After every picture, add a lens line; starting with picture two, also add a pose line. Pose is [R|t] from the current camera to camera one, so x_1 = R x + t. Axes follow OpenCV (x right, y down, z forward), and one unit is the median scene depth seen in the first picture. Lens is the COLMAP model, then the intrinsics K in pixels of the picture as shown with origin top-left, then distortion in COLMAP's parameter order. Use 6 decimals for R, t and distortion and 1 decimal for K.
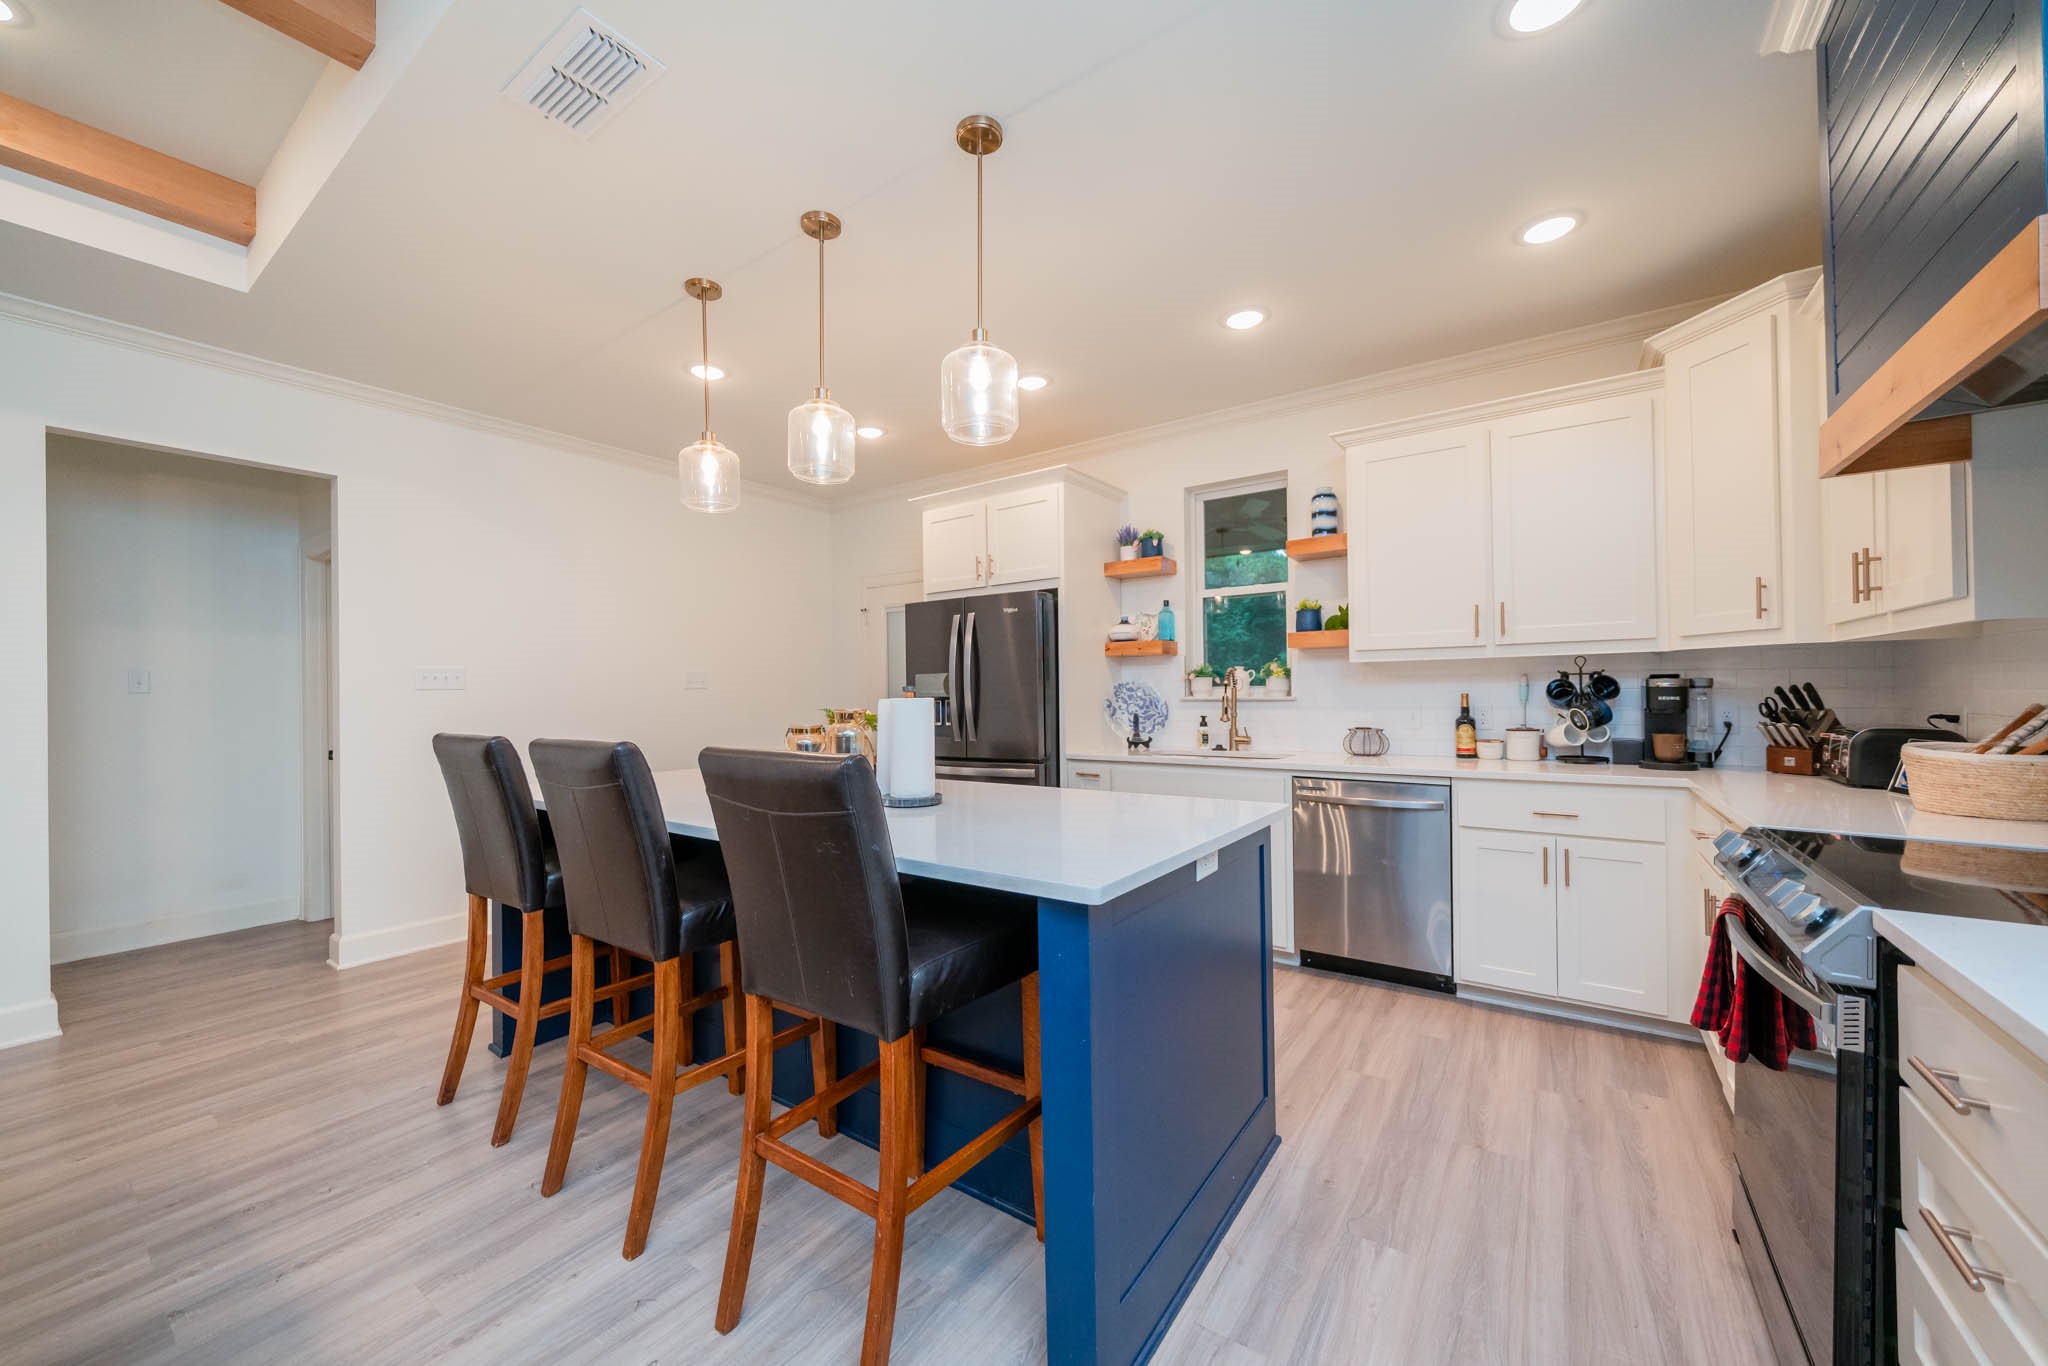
lens RADIAL K [[749.1, 0, 1029.8], [0, 749.1, 686.7], [0, 0, 1]] dist [0.001281, 0.000145]
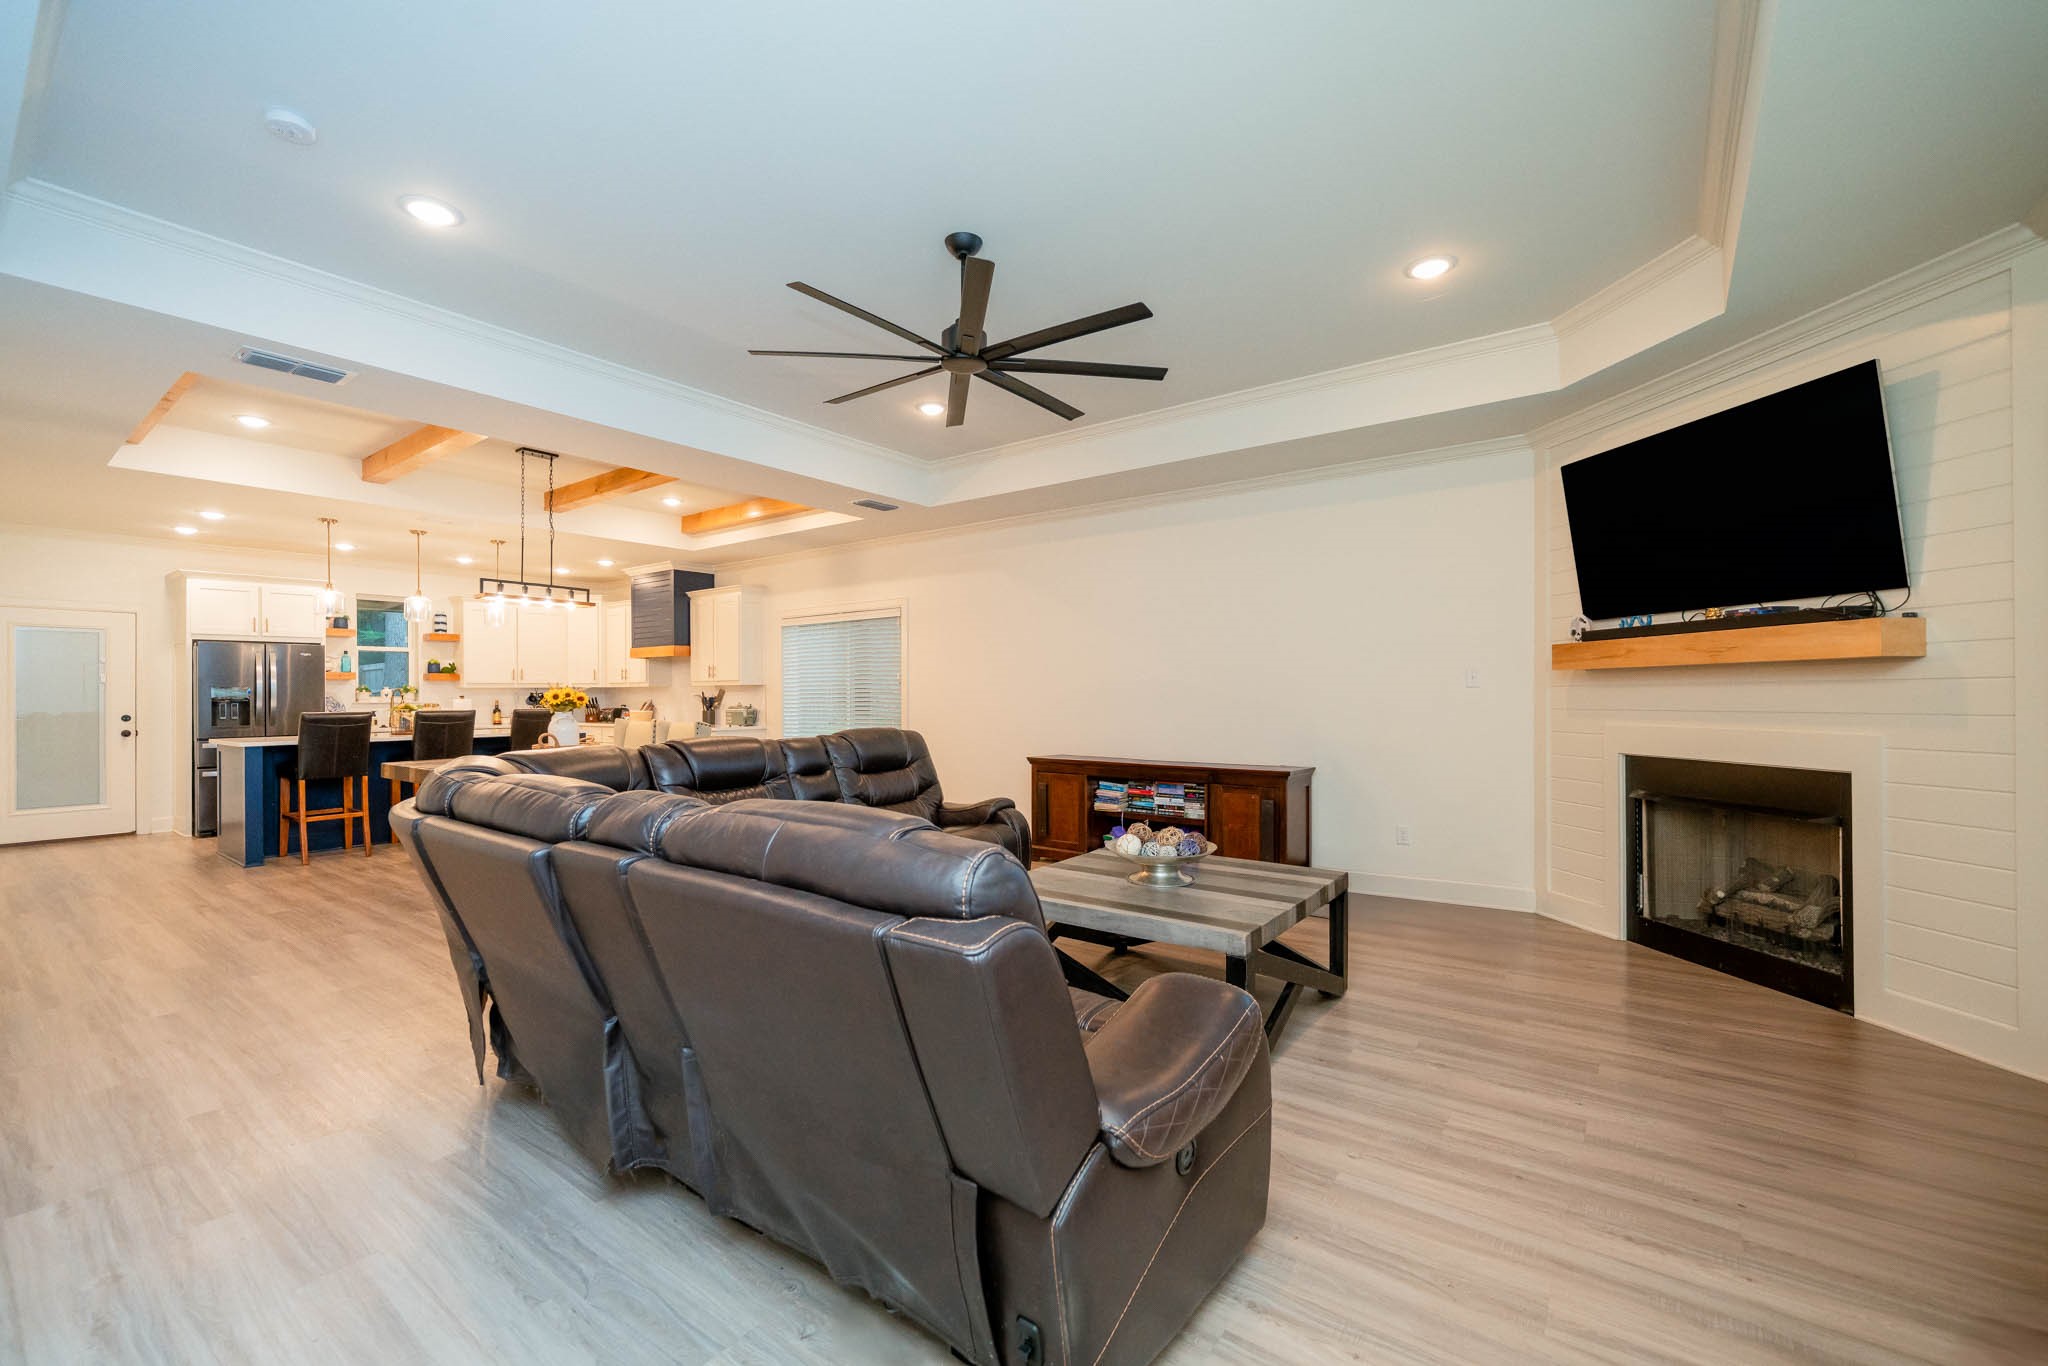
lens RADIAL K [[849.5, 0, 1025.2], [0, 849.5, 687.8], [0, 0, 1]] dist [0.006983, 0.000048]
pose [[0.035218, 0.023921, 0.999093, -2.588655], [-0.001938, 0.999713, -0.023868, 0.036745], [-0.999378, -0.001096, 0.035254, -1.068828]]
